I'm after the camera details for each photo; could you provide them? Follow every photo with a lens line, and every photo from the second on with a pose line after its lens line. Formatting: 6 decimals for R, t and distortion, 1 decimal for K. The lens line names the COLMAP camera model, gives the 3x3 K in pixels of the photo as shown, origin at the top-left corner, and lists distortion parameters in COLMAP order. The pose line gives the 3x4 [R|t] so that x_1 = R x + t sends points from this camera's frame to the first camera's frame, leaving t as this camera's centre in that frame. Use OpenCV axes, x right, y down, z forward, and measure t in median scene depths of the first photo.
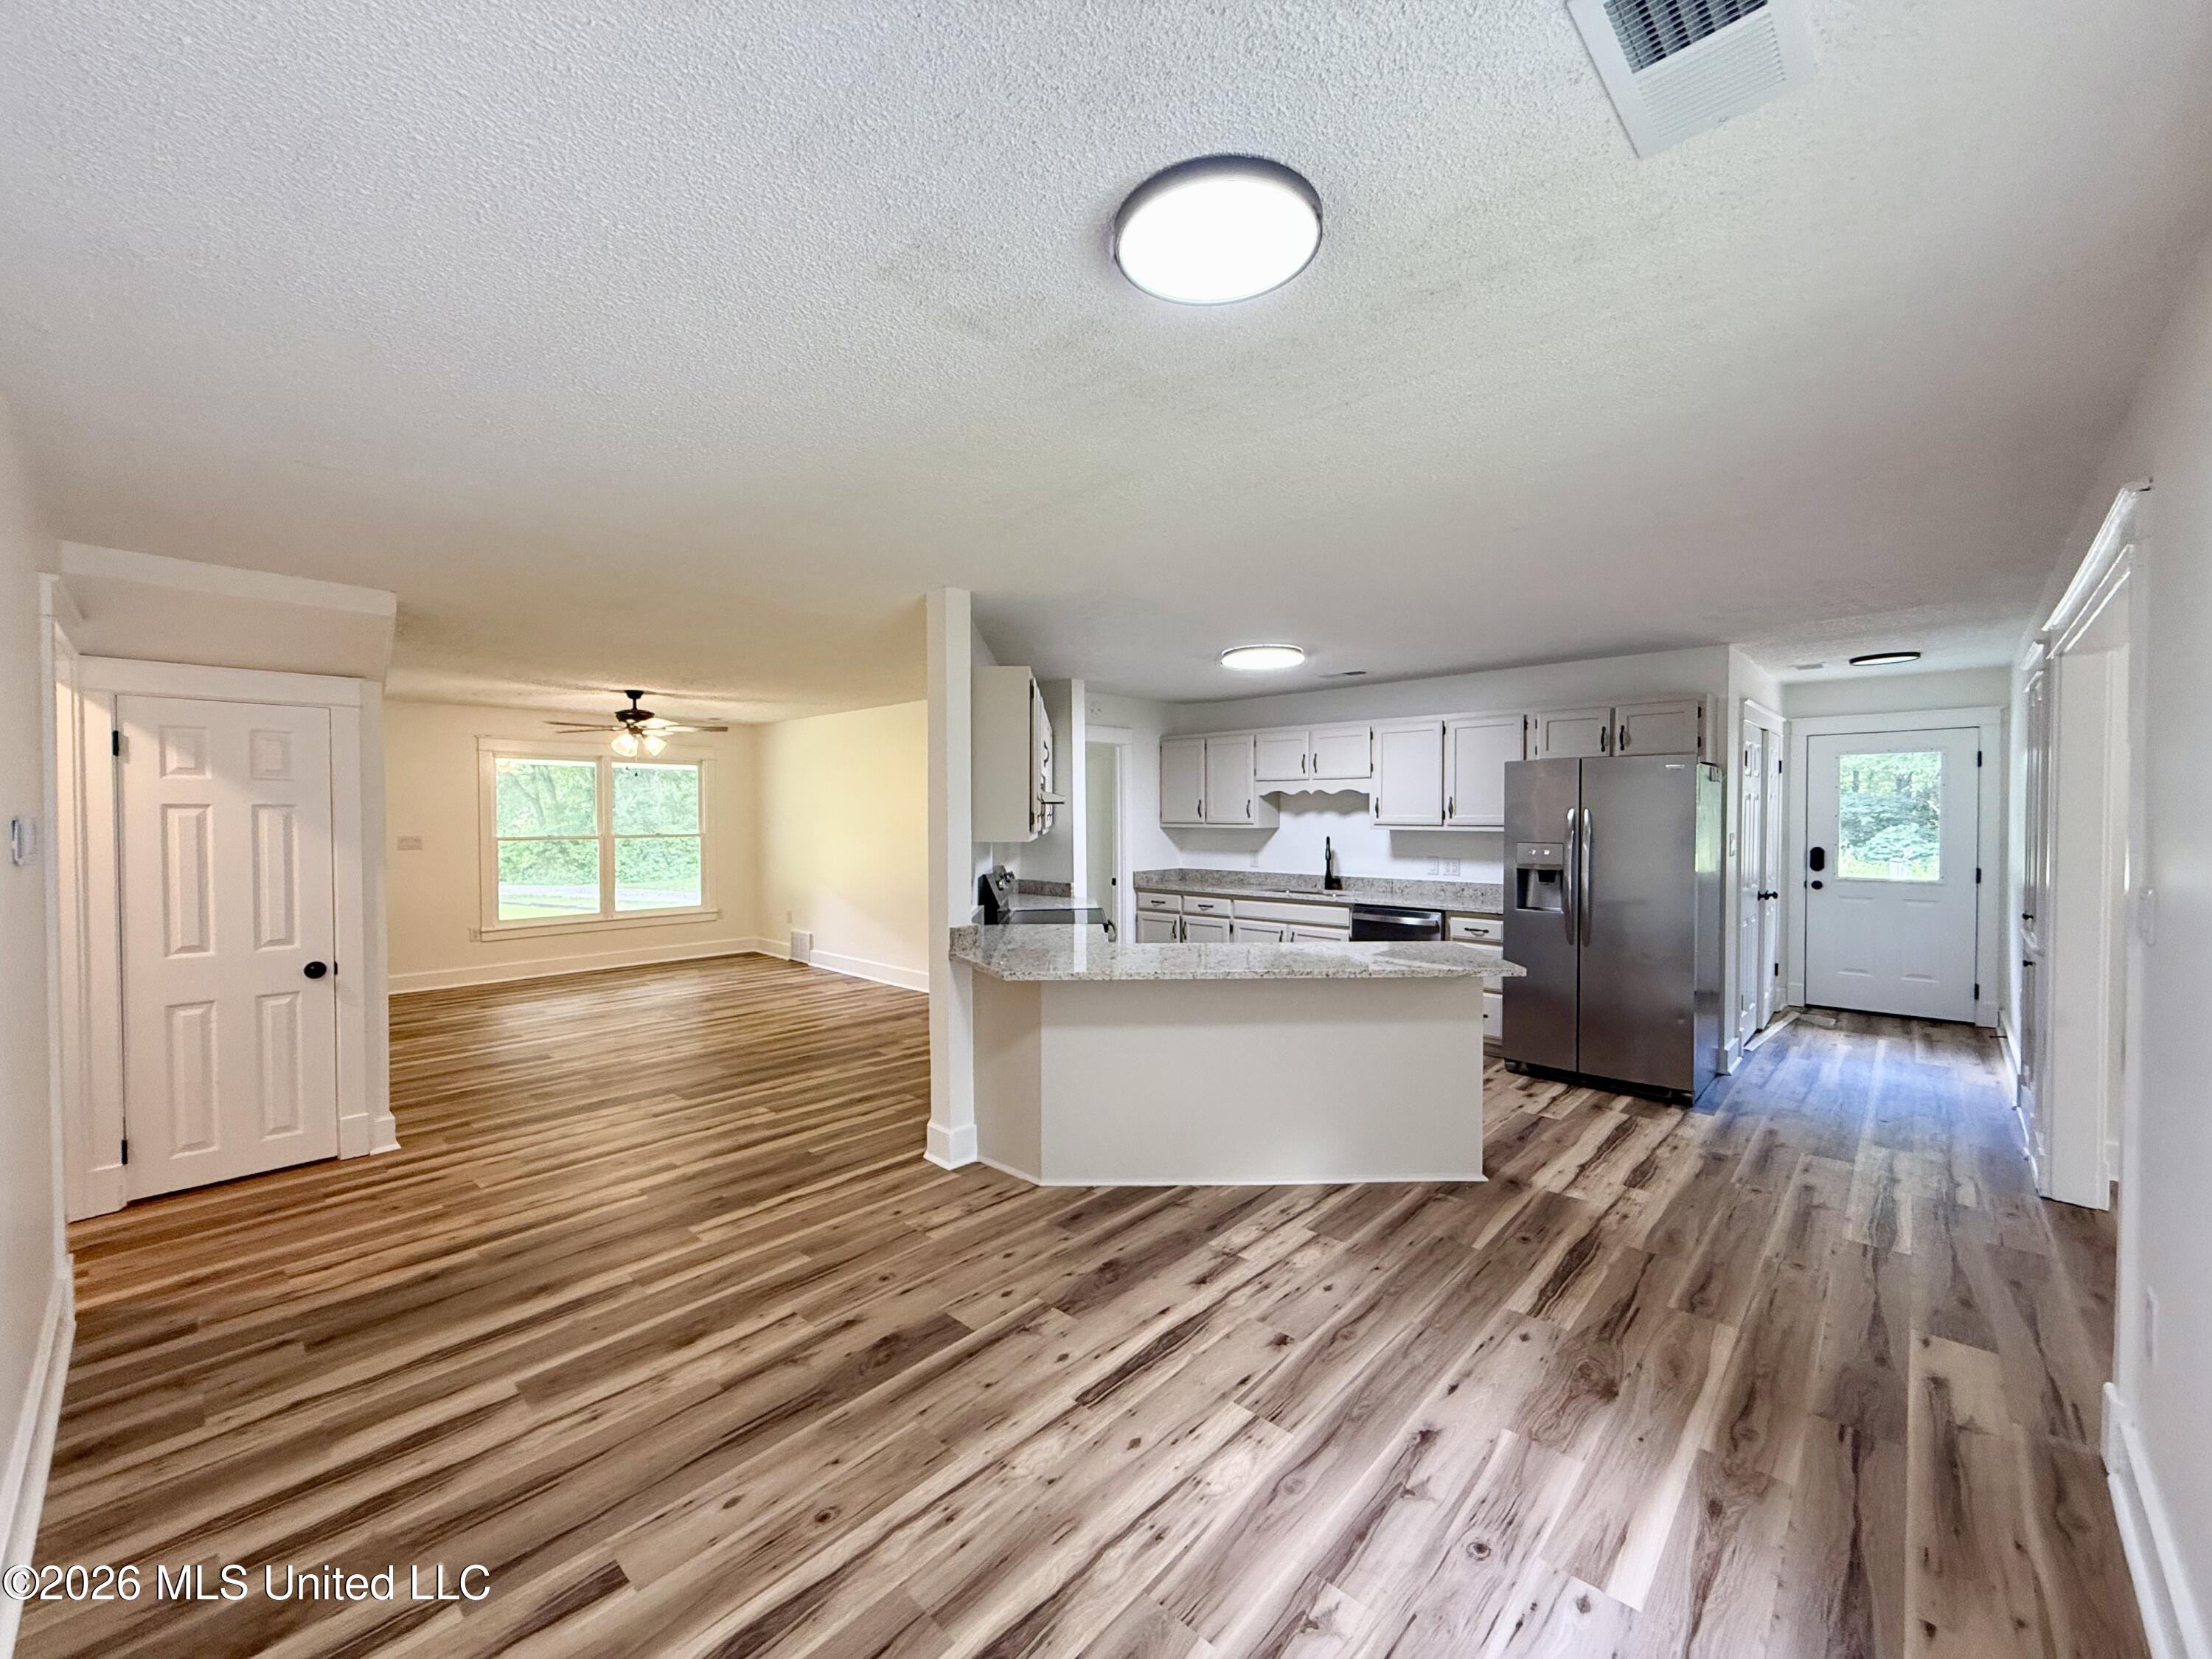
lens RADIAL K [[882.5, 0, 1108.5], [0, 882.5, 829.5], [0, 0, 1]] dist [-0.000681, 0.000434]
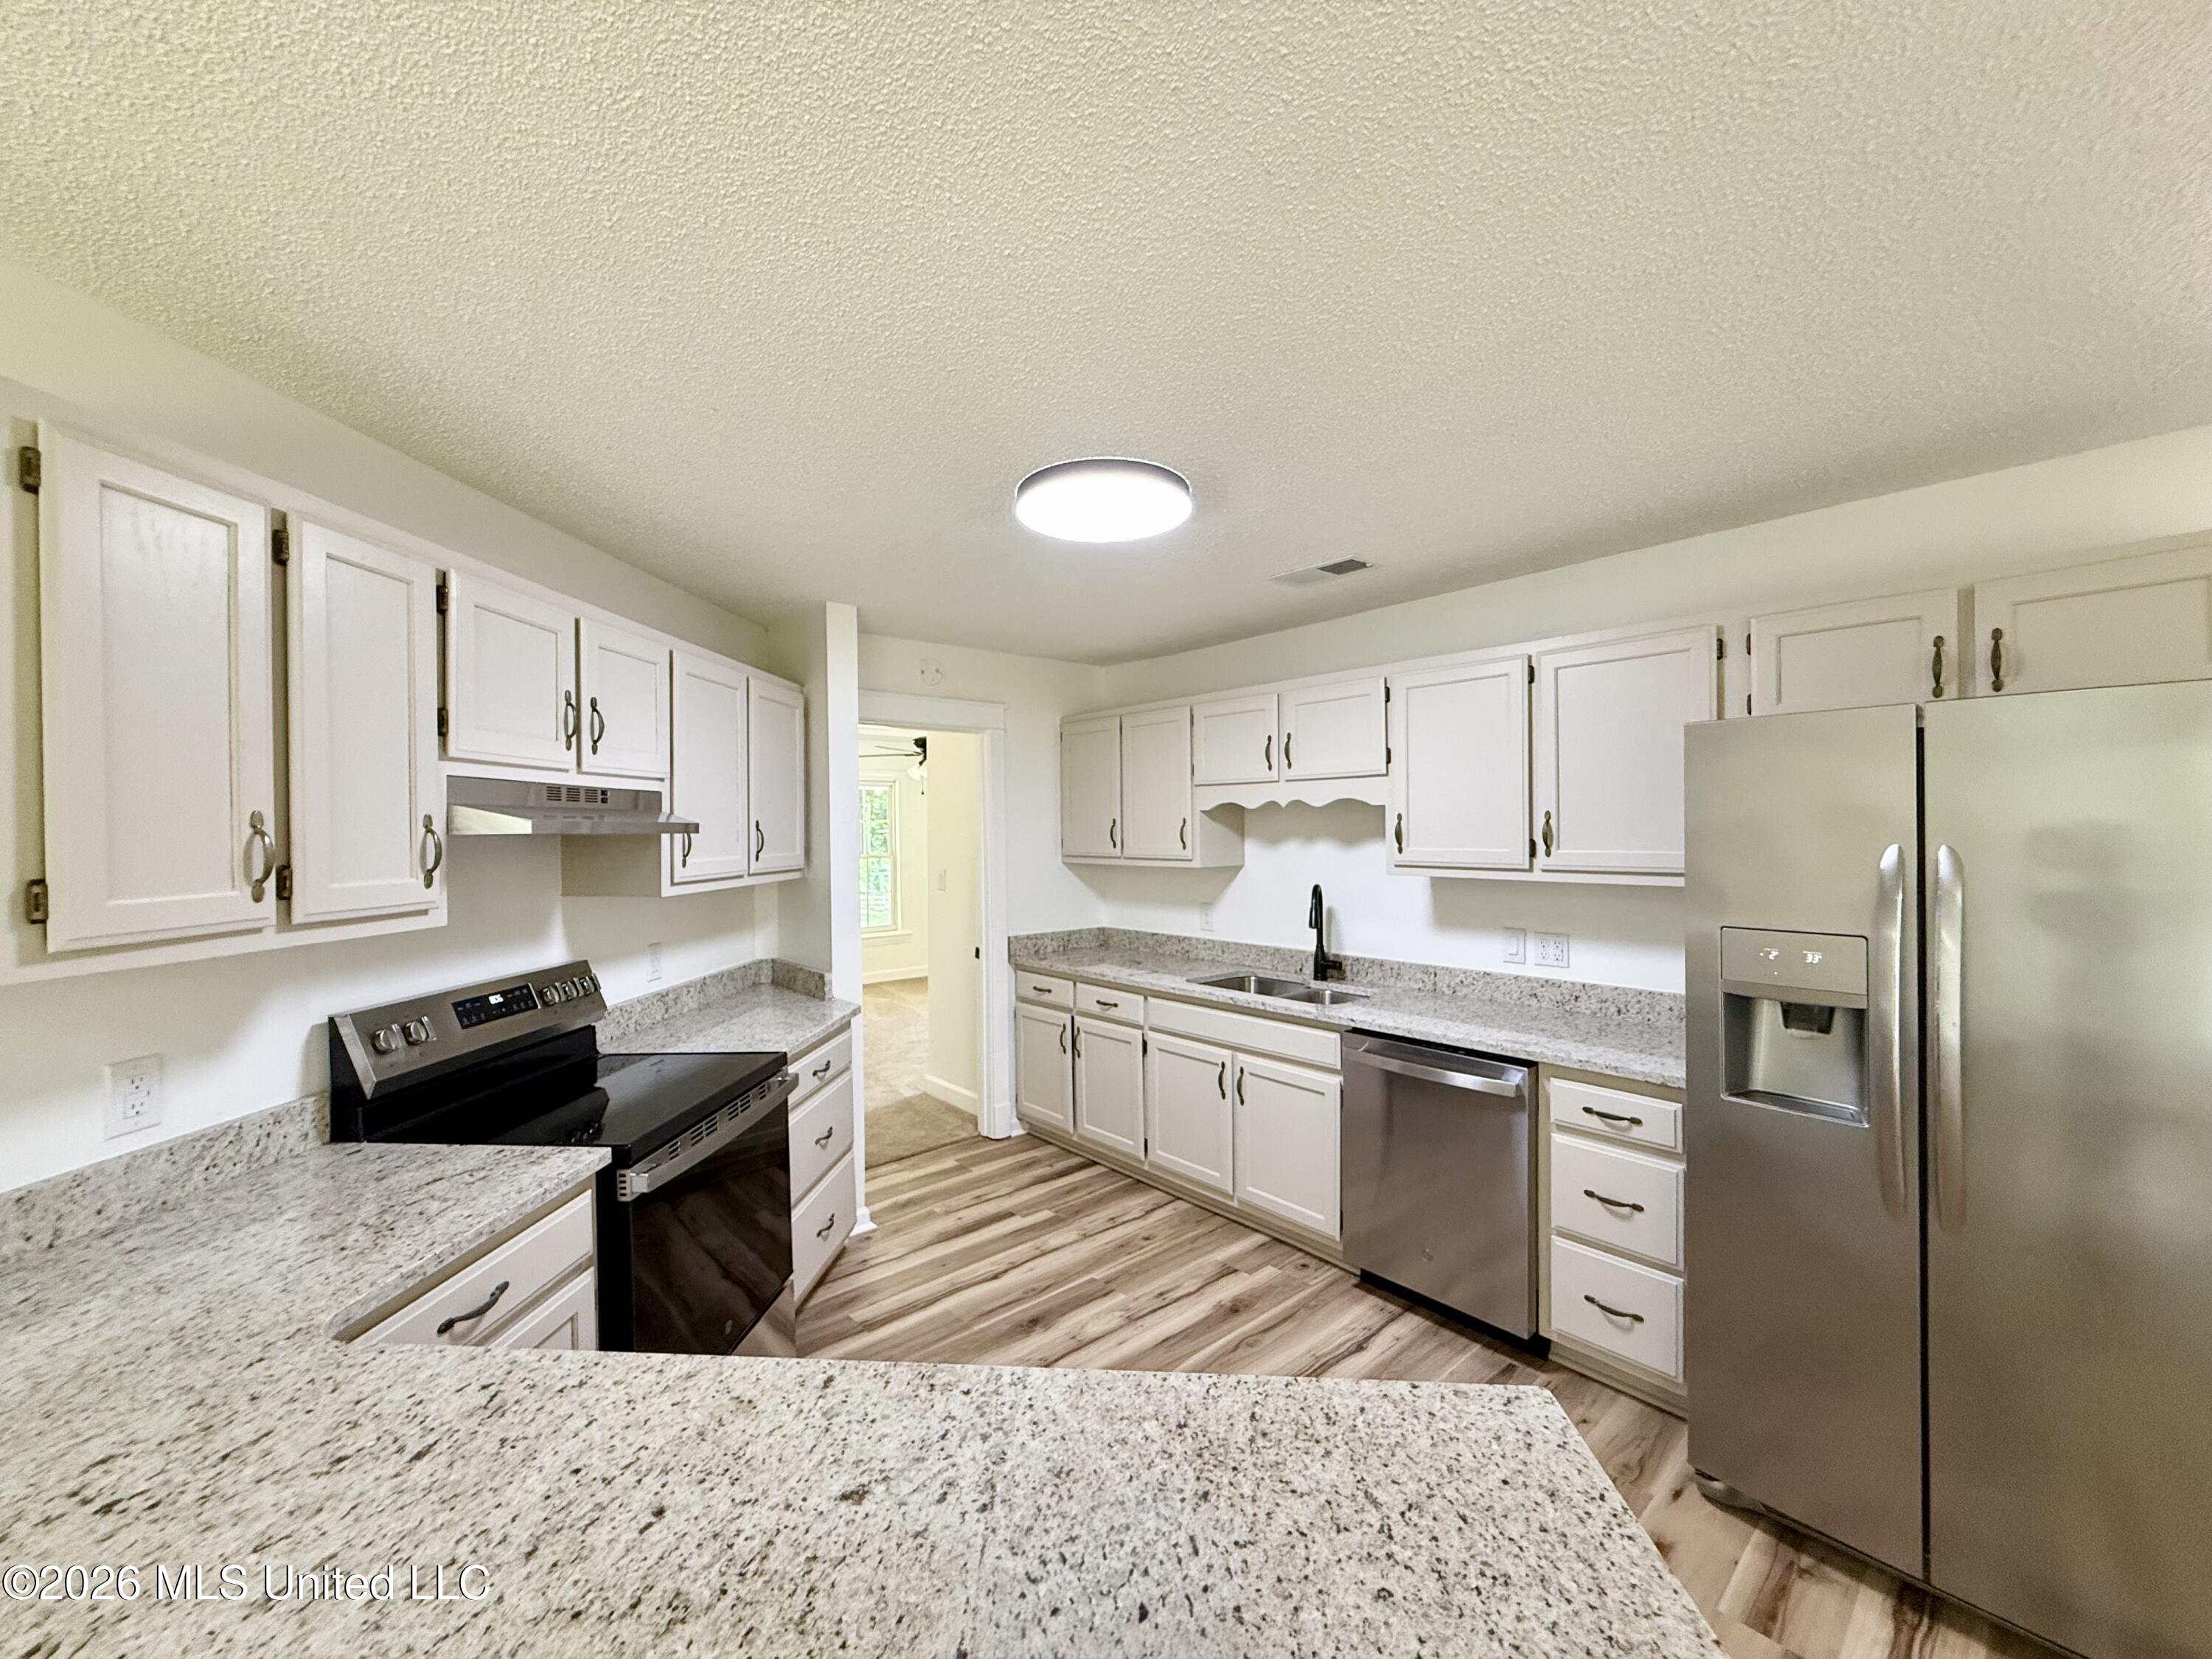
lens RADIAL K [[882.5, 0, 1103.3], [0, 882.5, 830.6], [0, 0, 1]] dist [-0.000681, 0.000434]
pose [[0.994843, -0.006105, -0.101239, 0.175683], [0.004550, 0.999868, -0.015580, -0.017966], [0.101321, 0.015039, 0.994740, 0.446801]]
